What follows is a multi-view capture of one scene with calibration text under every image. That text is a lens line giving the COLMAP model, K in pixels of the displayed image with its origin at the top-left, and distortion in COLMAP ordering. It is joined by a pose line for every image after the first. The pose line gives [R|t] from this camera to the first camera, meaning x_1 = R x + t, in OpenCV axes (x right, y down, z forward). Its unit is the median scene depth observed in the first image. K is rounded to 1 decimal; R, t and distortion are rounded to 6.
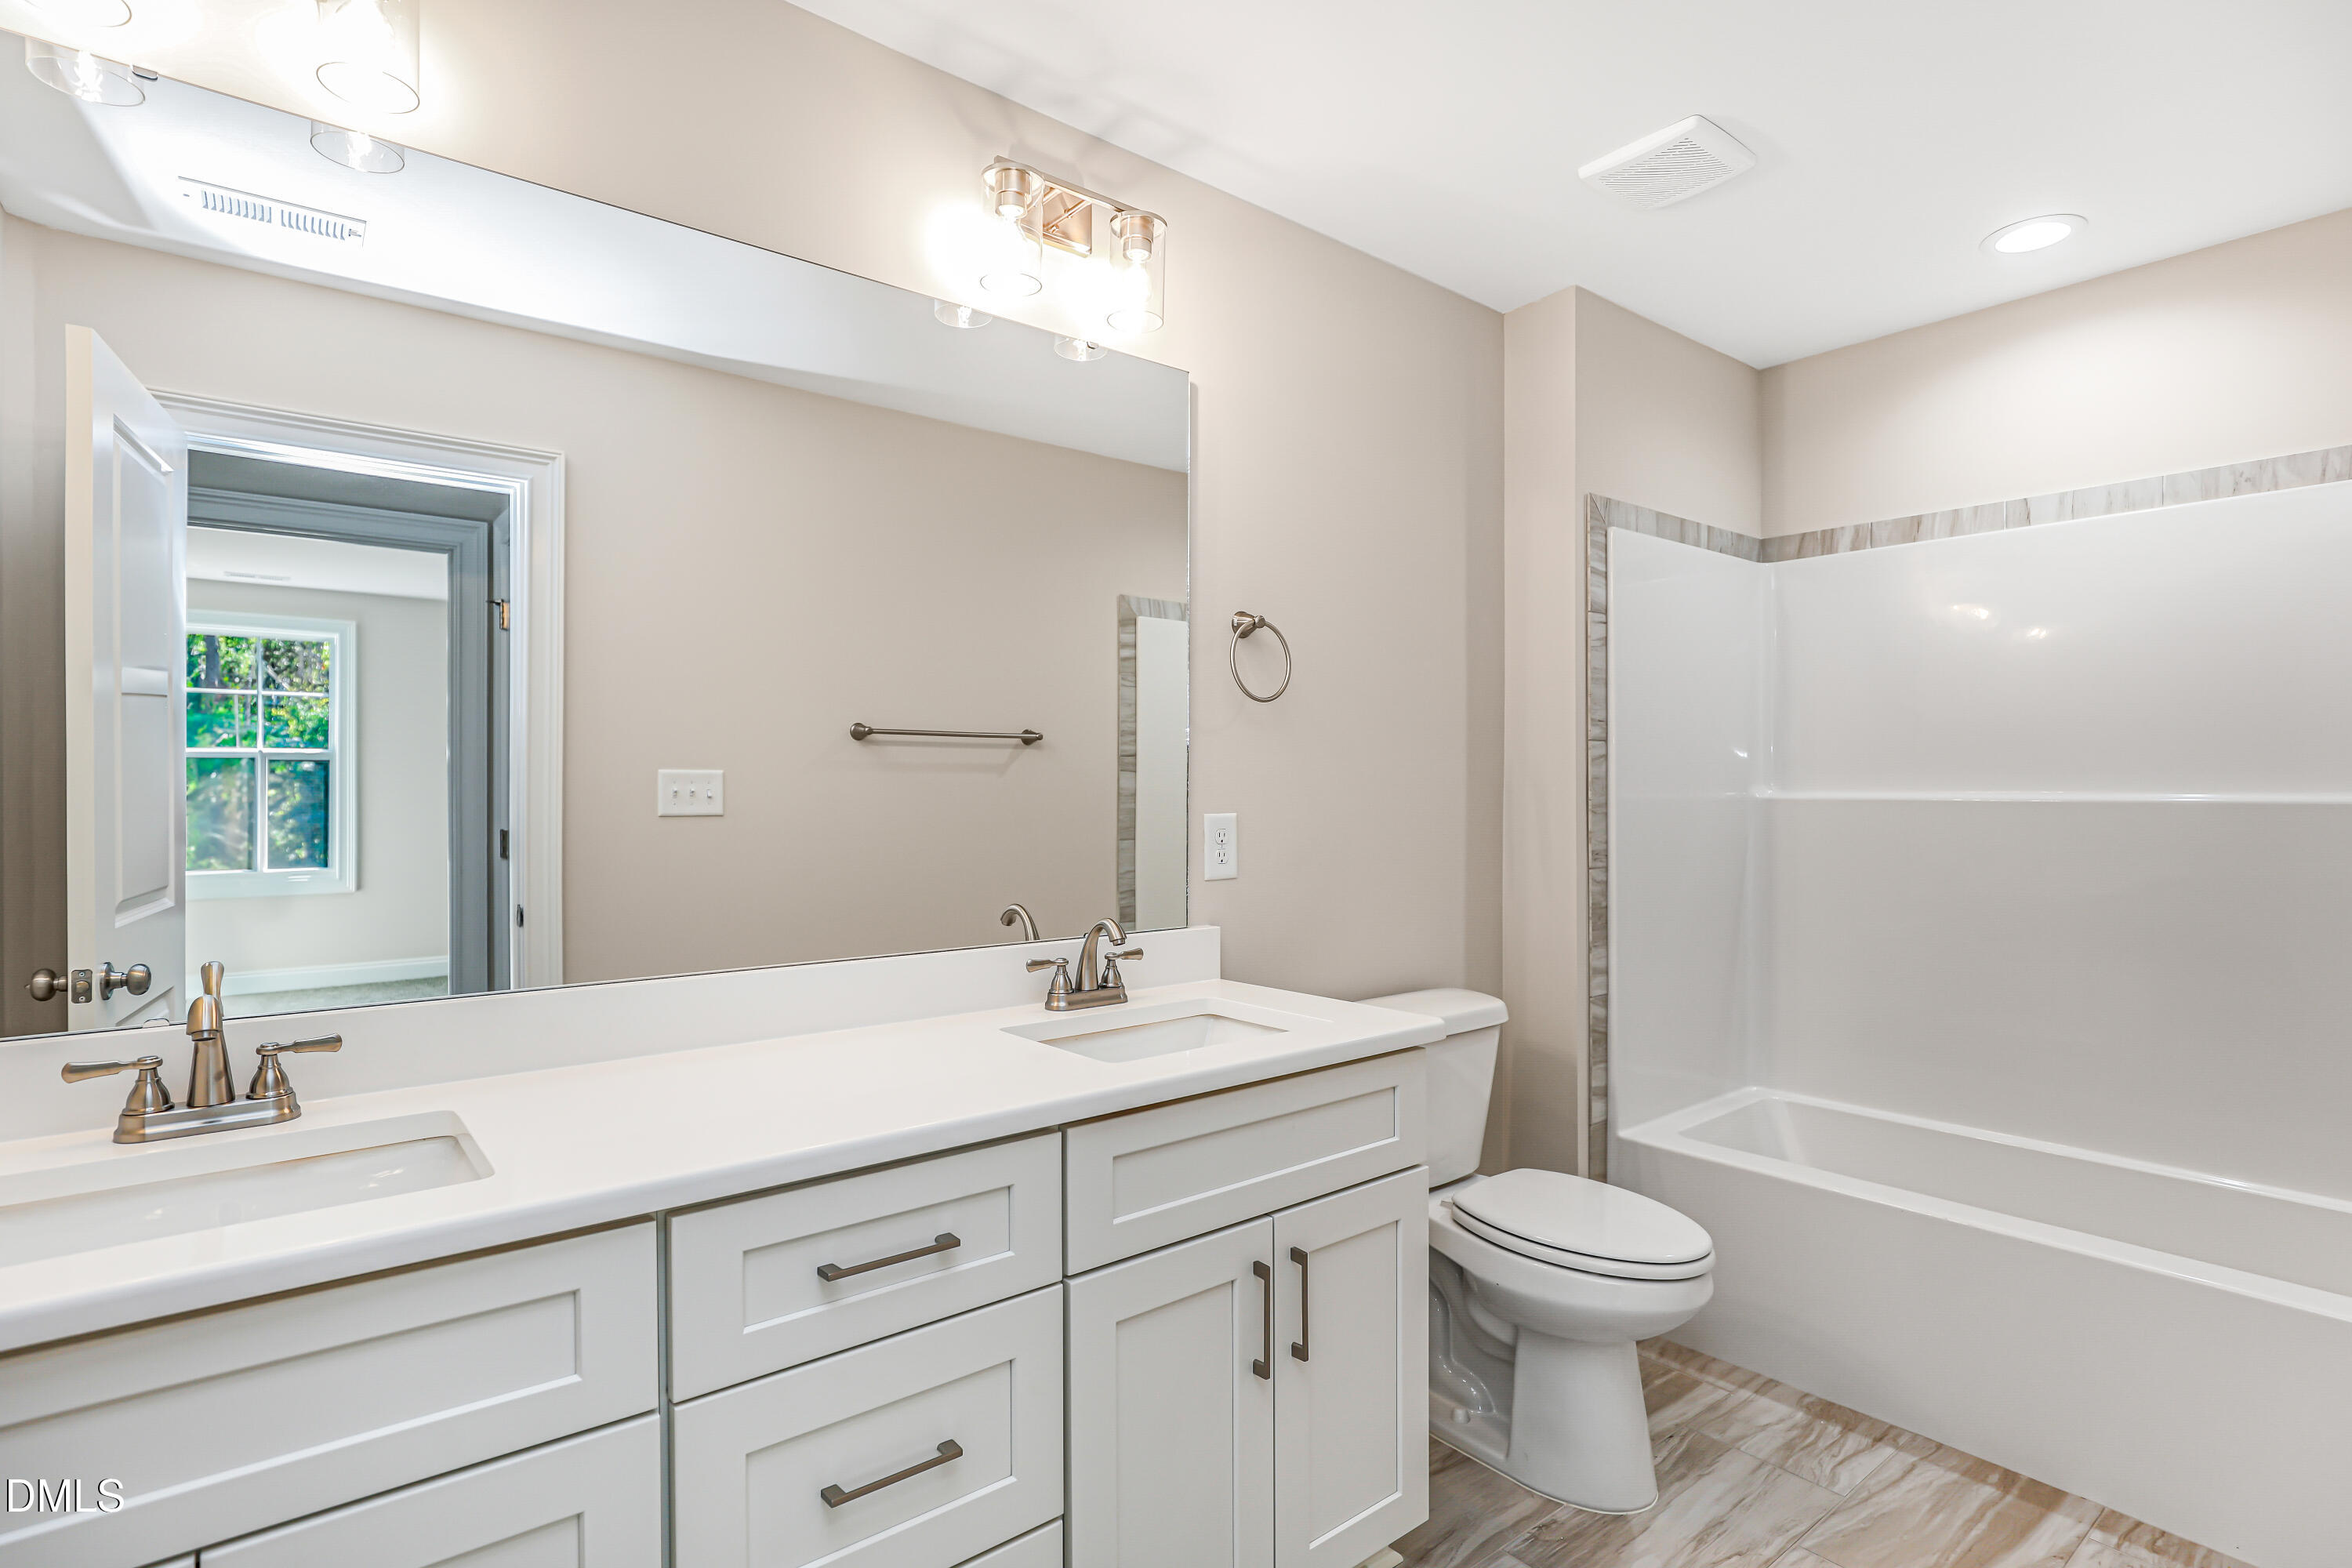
lens RADIAL K [[1161.2, 0, 1178.0], [0, 1161.2, 783.4], [0, 0, 1]] dist [-0.010345, 0.001802]
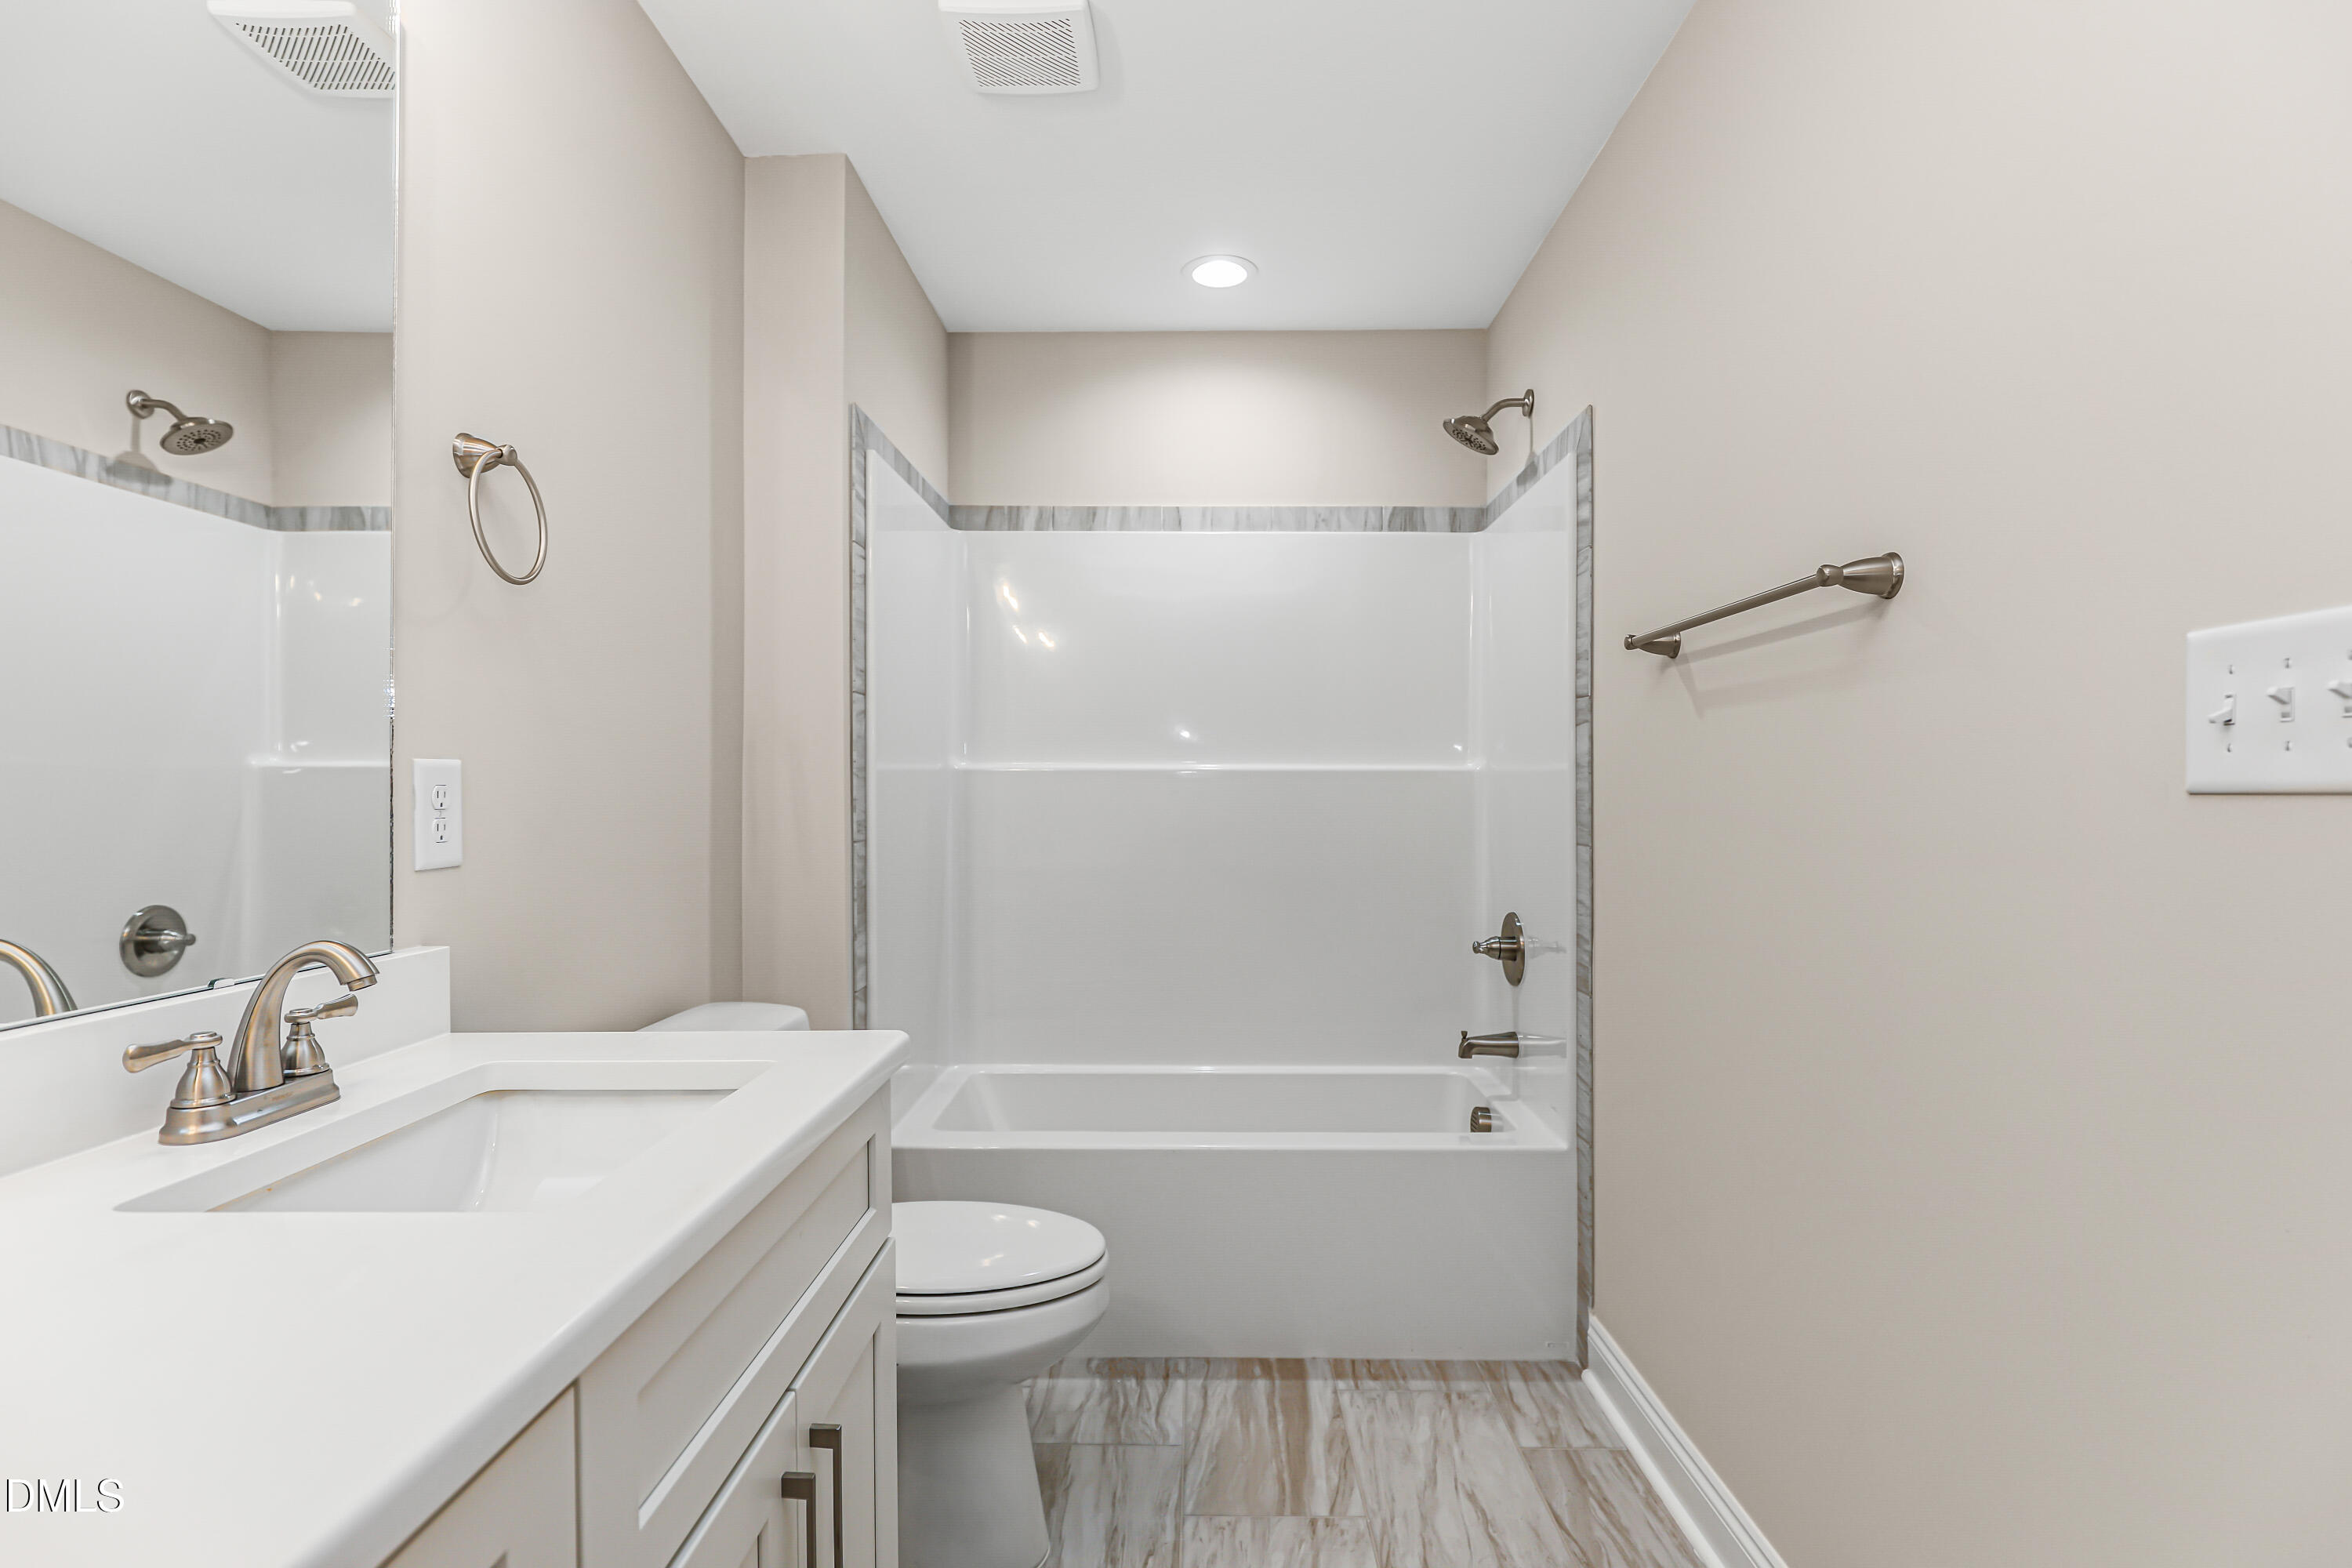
lens RADIAL K [[1161.2, 0, 1183.2], [0, 1161.2, 791.4], [0, 0, 1]] dist [-0.010345, 0.001802]
pose [[0.631522, 0.001596, 0.775356, -0.186896], [-0.004124, 0.999991, 0.001301, 0.040896], [-0.775347, -0.004019, 0.631523, 0.326137]]
